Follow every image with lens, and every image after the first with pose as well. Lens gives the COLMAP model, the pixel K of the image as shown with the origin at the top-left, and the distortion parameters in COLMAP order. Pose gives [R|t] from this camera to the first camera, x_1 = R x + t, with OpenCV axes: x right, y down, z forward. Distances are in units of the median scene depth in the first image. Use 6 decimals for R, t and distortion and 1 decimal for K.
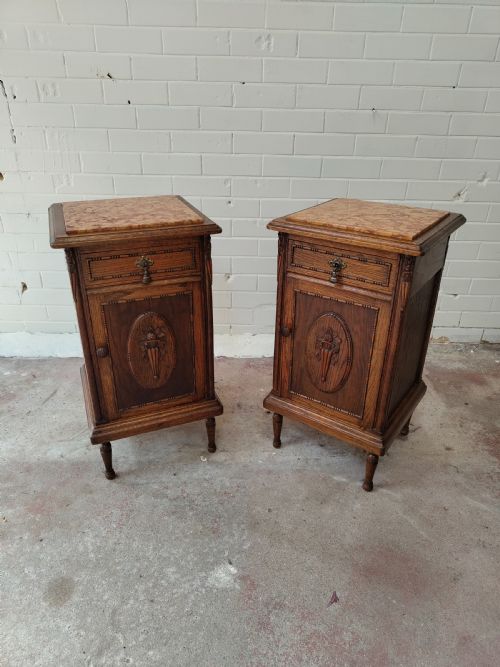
lens RADIAL K [[463.7, 0, 250.8], [0, 463.7, 338.5], [0, 0, 1]] dist [0.007134, 0.003031]
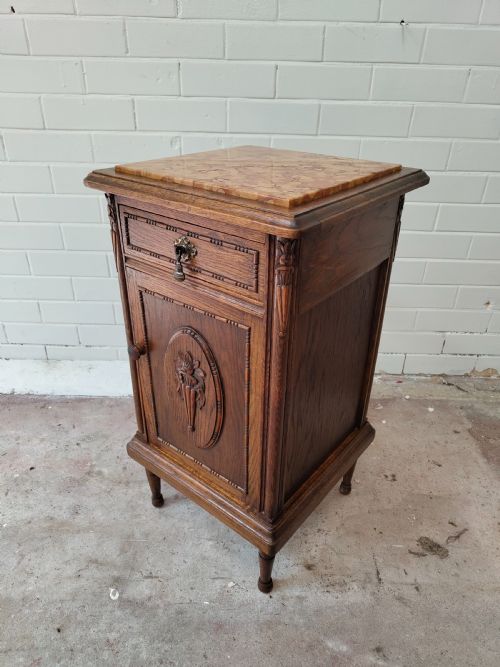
lens RADIAL K [[466.9, 0, 248.8], [0, 466.9, 340.9], [0, 0, 1]] dist [0.003897, 0.001460]
pose [[0.999786, 0.010167, -0.018039, 0.078375], [-0.009553, 0.999383, 0.033799, -0.090328], [0.018371, -0.033619, 0.999266, 0.379839]]
